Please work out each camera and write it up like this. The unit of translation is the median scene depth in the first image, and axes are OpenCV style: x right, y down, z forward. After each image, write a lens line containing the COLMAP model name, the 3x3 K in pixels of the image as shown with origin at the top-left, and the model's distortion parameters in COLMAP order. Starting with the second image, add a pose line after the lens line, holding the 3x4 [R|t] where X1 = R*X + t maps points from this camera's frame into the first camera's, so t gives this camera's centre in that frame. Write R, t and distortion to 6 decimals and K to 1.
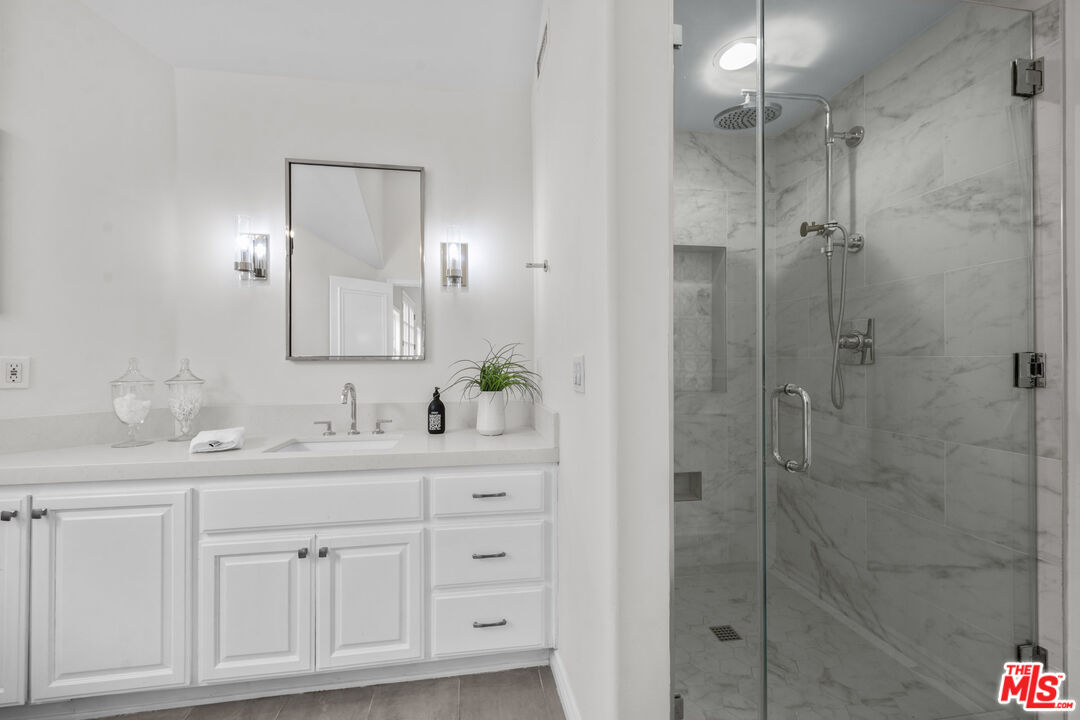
lens RADIAL K [[425.1, 0, 535.4], [0, 425.1, 360.7], [0, 0, 1]] dist [0.000999, -0.000198]
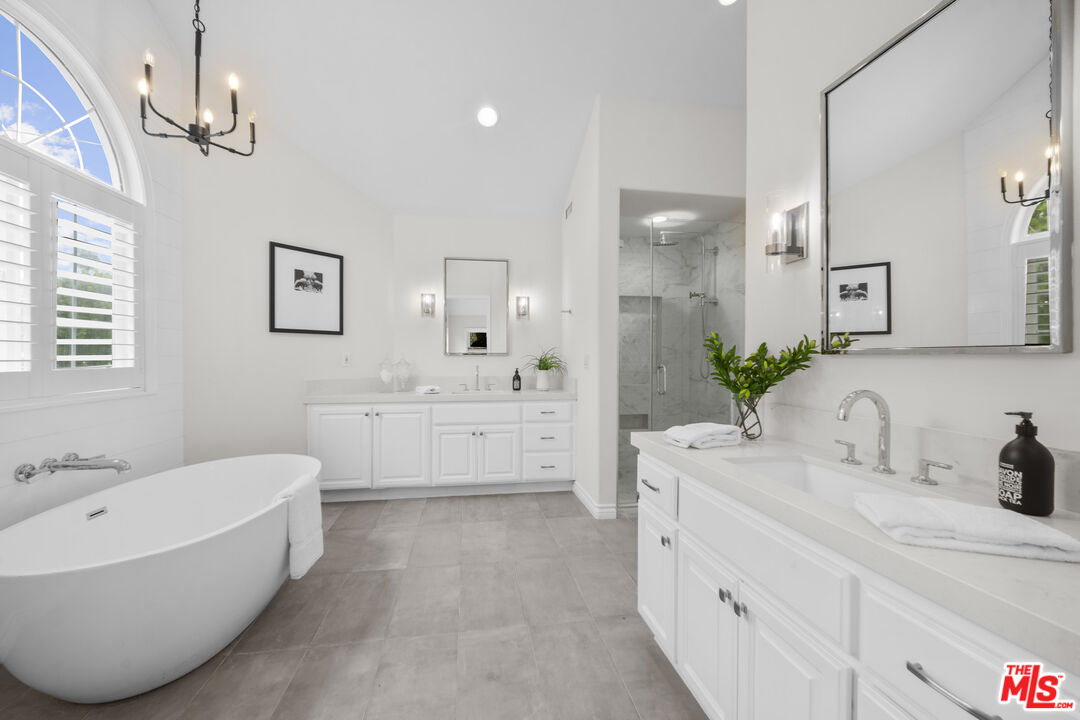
lens RADIAL K [[425.1, 0, 535.4], [0, 425.1, 360.7], [0, 0, 1]] dist [0.000999, -0.000198]
pose [[0.999970, 0.005935, 0.004884, -0.181123], [-0.005999, 0.999895, 0.013163, -0.003403], [-0.004805, -0.013192, 0.999901, -1.303344]]
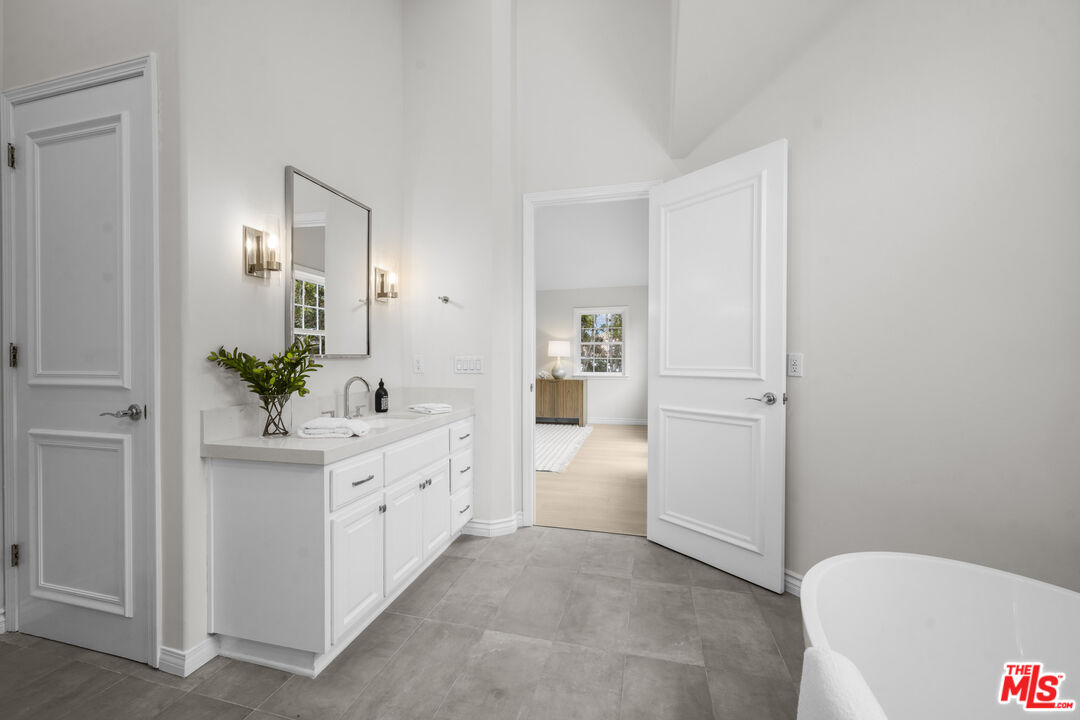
lens RADIAL K [[425.1, 0, 535.4], [0, 425.1, 360.7], [0, 0, 1]] dist [0.000999, -0.000198]
pose [[-0.913703, 0.004398, 0.406359, -0.737436], [0.005520, 0.999984, 0.001588, 0.000870], [-0.406346, 0.003694, -0.913712, 0.504528]]
